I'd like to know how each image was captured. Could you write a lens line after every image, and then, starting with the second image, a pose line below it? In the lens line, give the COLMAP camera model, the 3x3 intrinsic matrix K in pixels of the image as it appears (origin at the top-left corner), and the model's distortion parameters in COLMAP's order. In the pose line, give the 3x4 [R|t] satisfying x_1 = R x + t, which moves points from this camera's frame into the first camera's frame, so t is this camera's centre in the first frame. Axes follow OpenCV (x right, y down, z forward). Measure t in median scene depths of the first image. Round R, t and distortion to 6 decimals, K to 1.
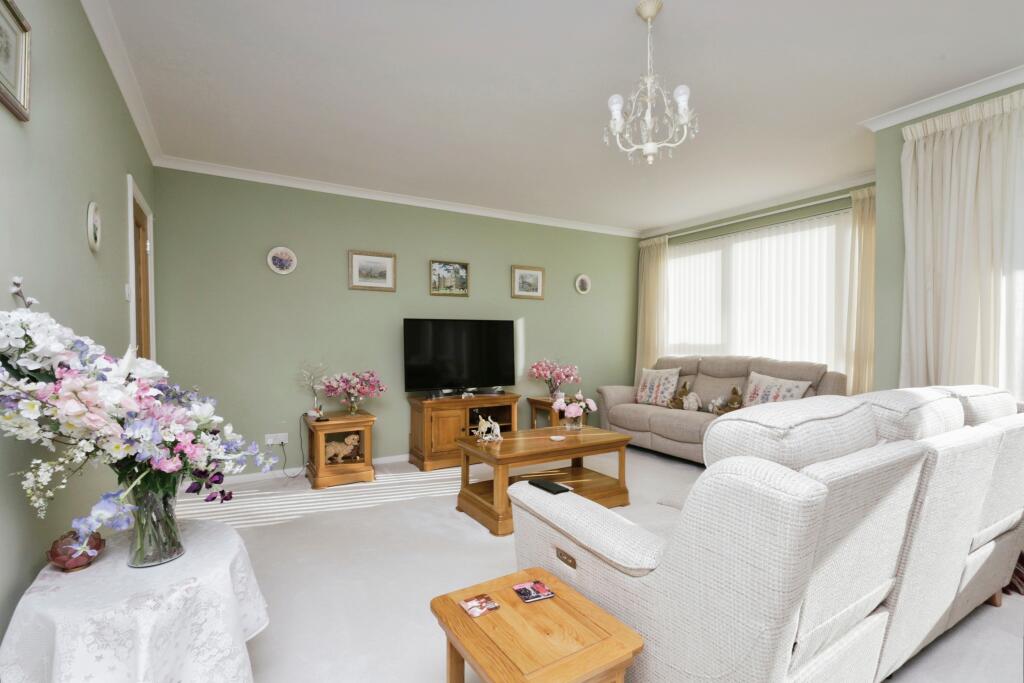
lens RADIAL K [[472.0, 0, 510.2], [0, 472.0, 346.7], [0, 0, 1]] dist [-0.000520, -0.000102]
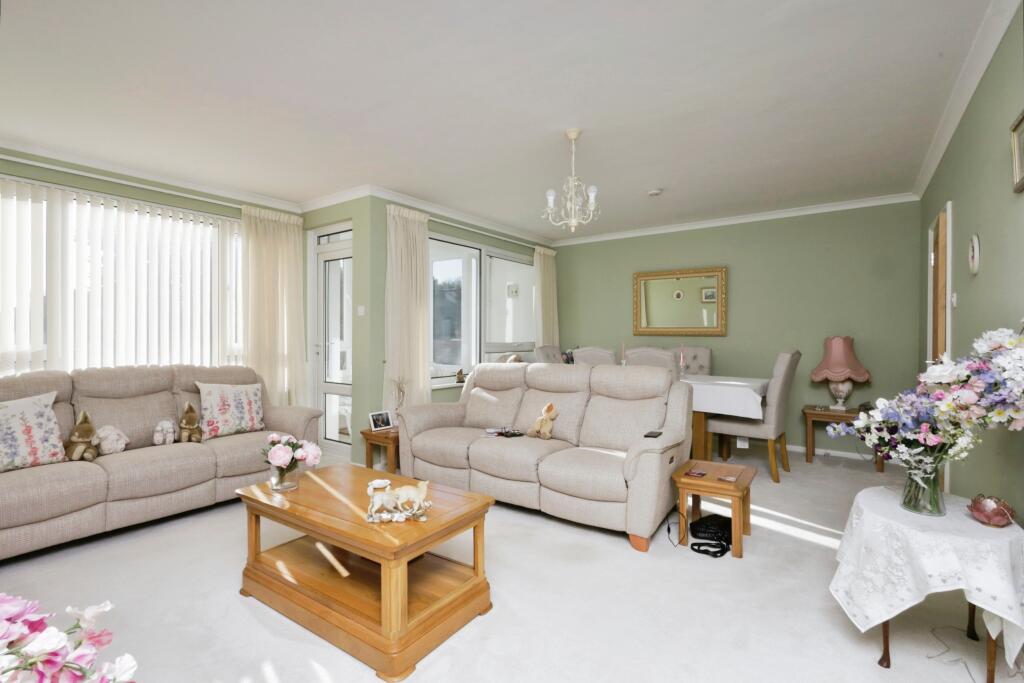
lens RADIAL K [[475.1, 0, 512.9], [0, 475.1, 332.1], [0, 0, 1]] dist [0.000194, -0.000033]
pose [[-0.400994, 0.010437, 0.916021, -0.432154], [0.016709, 0.999852, -0.004078, -0.019976], [-0.915928, 0.013671, -0.401110, 0.735058]]
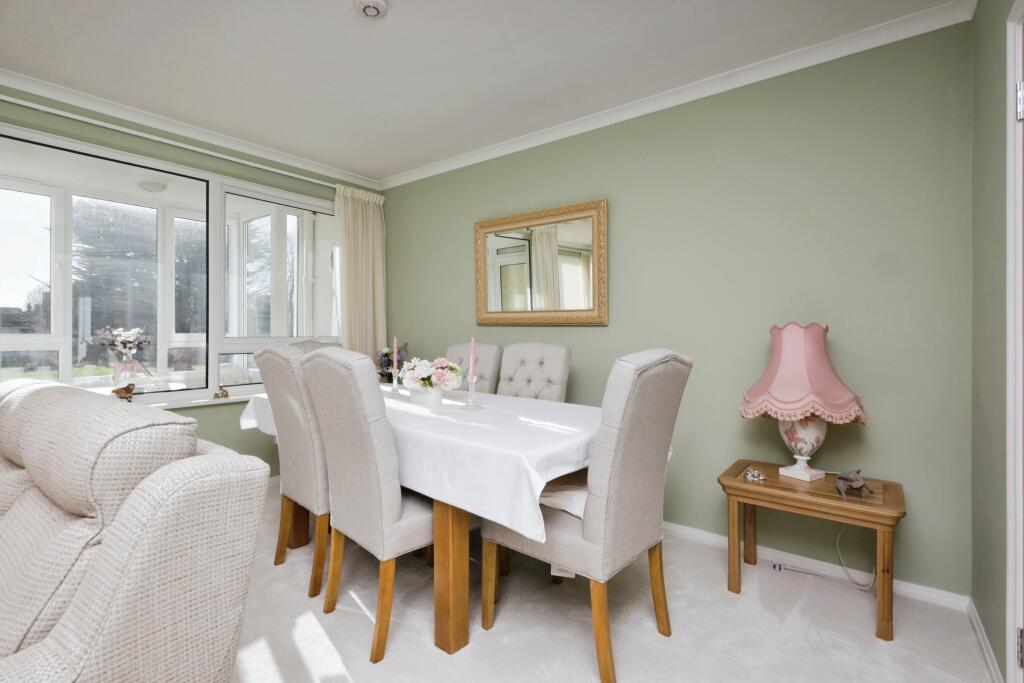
lens RADIAL K [[475.1, 0, 512.9], [0, 475.1, 332.1], [0, 0, 1]] dist [0.000194, -0.000033]
pose [[-0.362495, 0.004361, 0.931975, -0.139933], [0.014914, 0.999888, 0.001122, -0.000495], [-0.931866, 0.014306, -0.362520, 0.162276]]
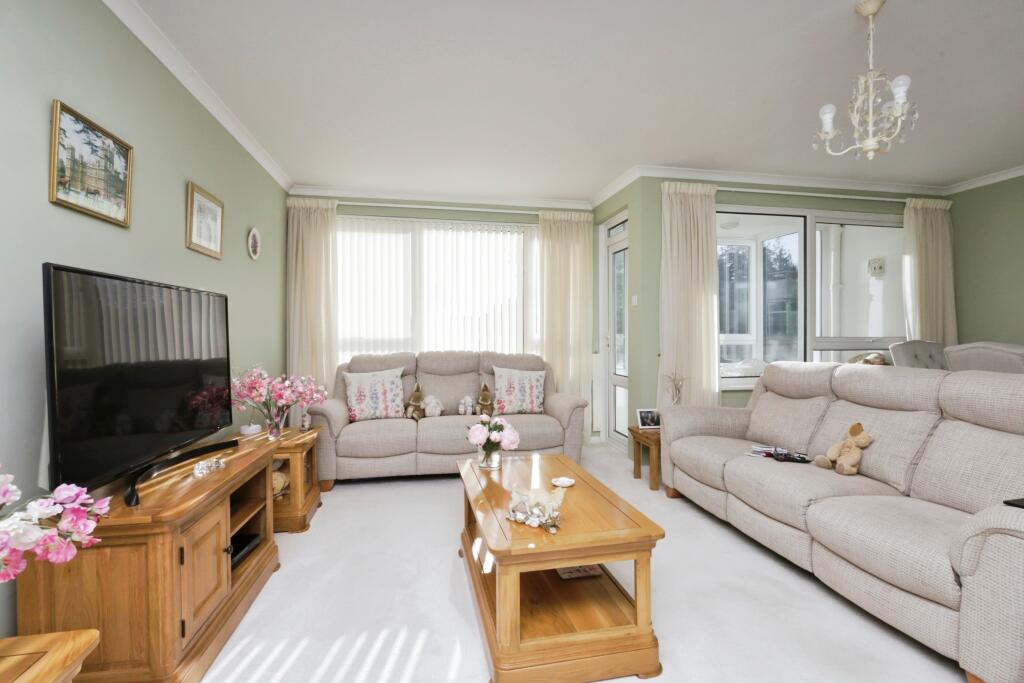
lens RADIAL K [[475.1, 0, 512.9], [0, 475.1, 332.1], [0, 0, 1]] dist [0.000194, -0.000033]
pose [[0.334450, 0.004977, 0.942400, -0.370051], [0.014000, 0.999849, -0.010249, -0.006722], [-0.942309, 0.016621, 0.334330, 0.558844]]
